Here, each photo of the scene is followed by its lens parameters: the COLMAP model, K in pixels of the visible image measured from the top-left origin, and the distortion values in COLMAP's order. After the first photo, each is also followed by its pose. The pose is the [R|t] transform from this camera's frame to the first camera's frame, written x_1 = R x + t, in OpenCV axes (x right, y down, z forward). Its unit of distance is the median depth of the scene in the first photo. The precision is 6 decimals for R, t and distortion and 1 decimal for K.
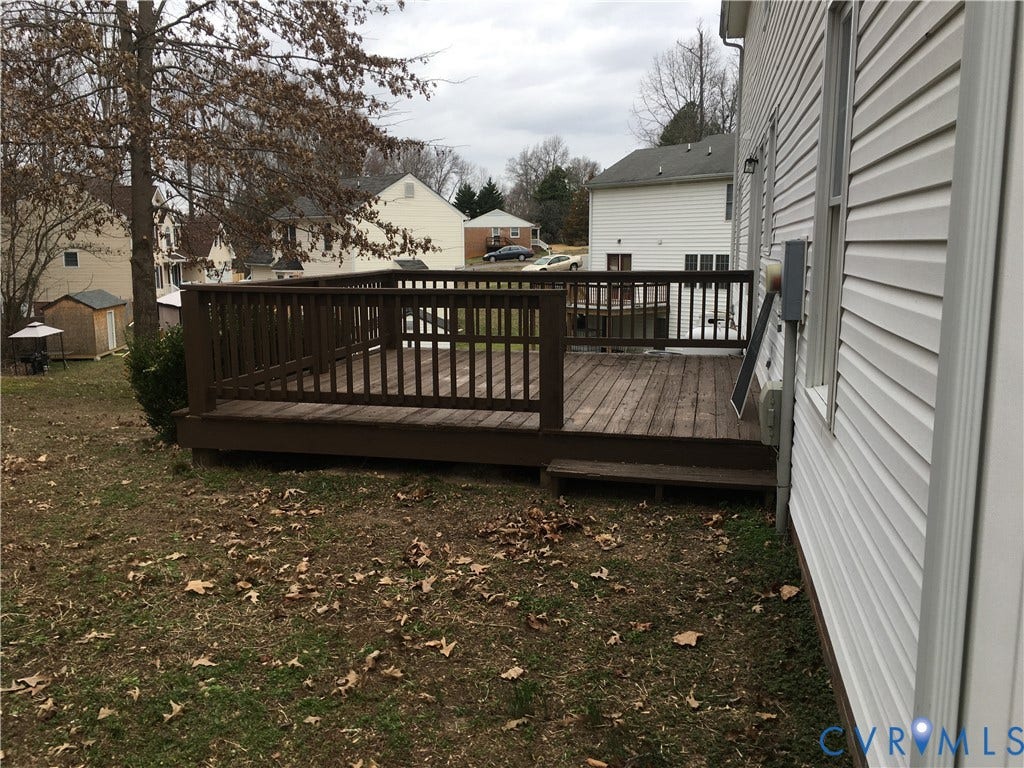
lens RADIAL K [[864.9, 0, 507.1], [0, 864.9, 382.8], [0, 0, 1]] dist [0.053963, -0.079004]
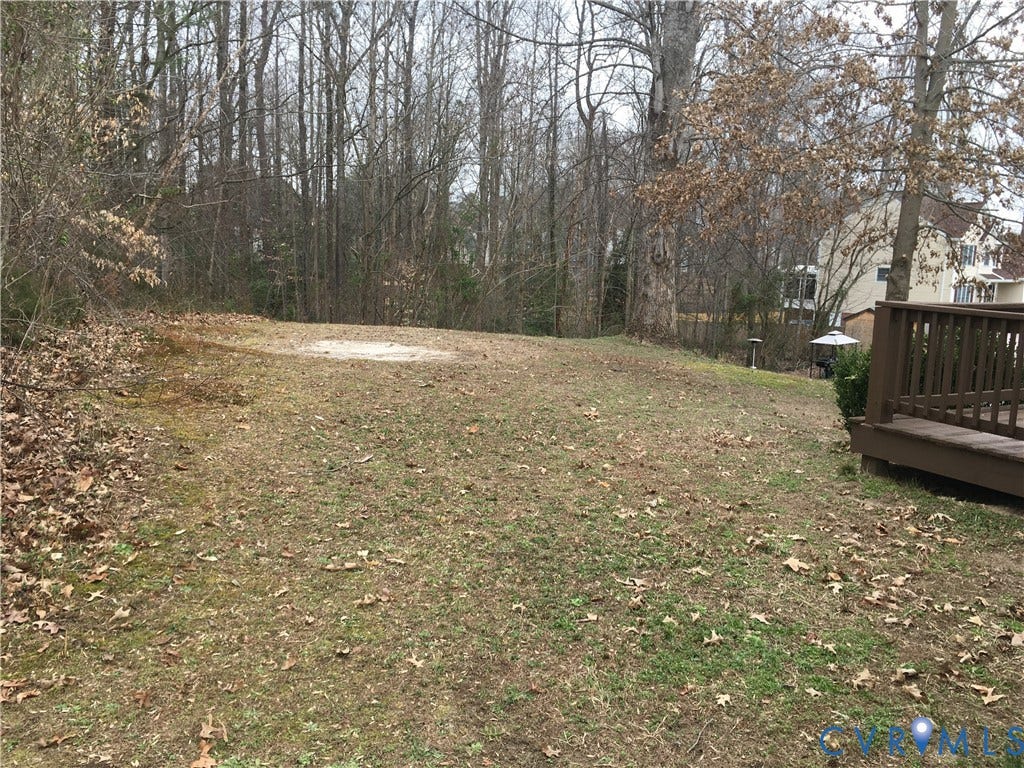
lens RADIAL K [[864.9, 0, 512.9], [0, 864.9, 385.6], [0, 0, 1]] dist [0.053963, -0.079004]
pose [[0.641281, 0.144350, -0.753606, 0.213898], [-0.156238, 0.986134, 0.055940, -0.001158], [0.751231, 0.081869, 0.654942, -0.033548]]
